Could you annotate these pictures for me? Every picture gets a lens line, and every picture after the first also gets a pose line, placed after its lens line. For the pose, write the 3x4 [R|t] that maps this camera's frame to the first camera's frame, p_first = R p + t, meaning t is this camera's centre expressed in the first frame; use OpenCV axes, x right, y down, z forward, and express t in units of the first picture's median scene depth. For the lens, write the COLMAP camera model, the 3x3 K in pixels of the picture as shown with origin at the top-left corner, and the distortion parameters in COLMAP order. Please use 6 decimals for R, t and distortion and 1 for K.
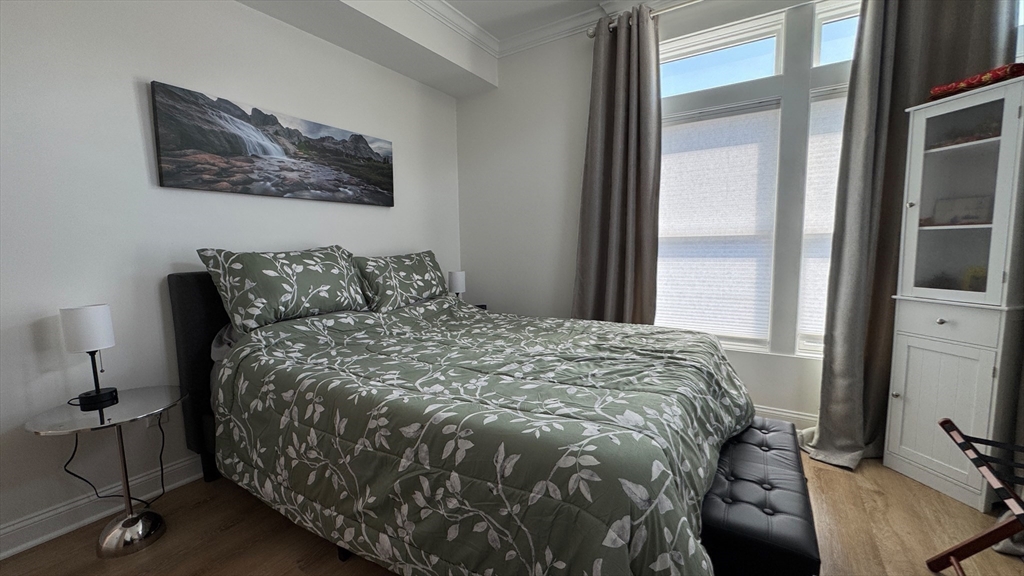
lens RADIAL K [[408.2, 0, 512.5], [0, 408.2, 287.5], [0, 0, 1]] dist [-0.005021, 0.001139]
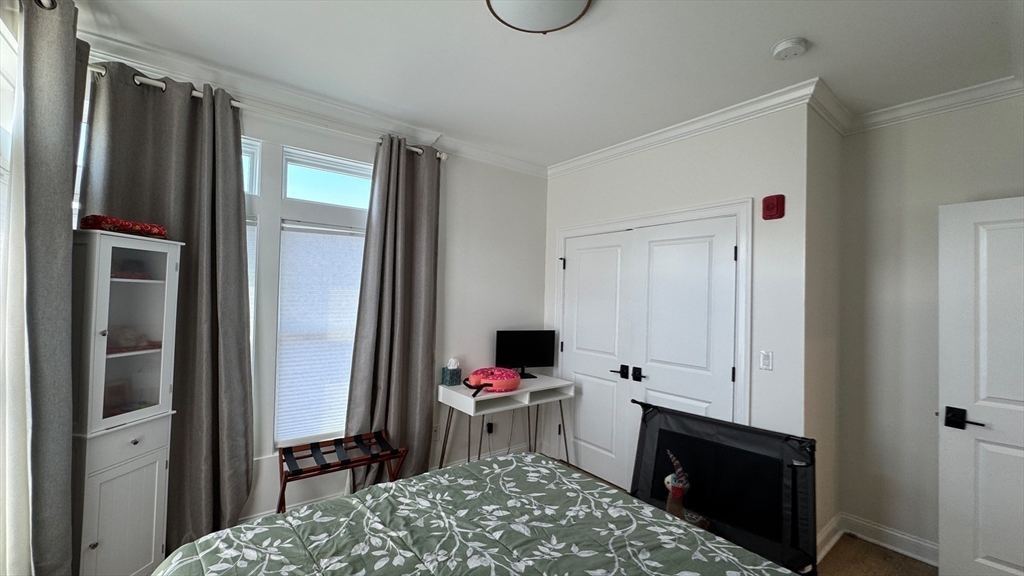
lens RADIAL K [[408.2, 0, 514.5], [0, 408.2, 290.9], [0, 0, 1]] dist [-0.005021, 0.001139]
pose [[-0.940928, 0.002525, 0.338596, -0.253389], [0.026969, 0.997354, 0.067507, -0.376396], [-0.337530, 0.072651, -0.938507, 1.731218]]
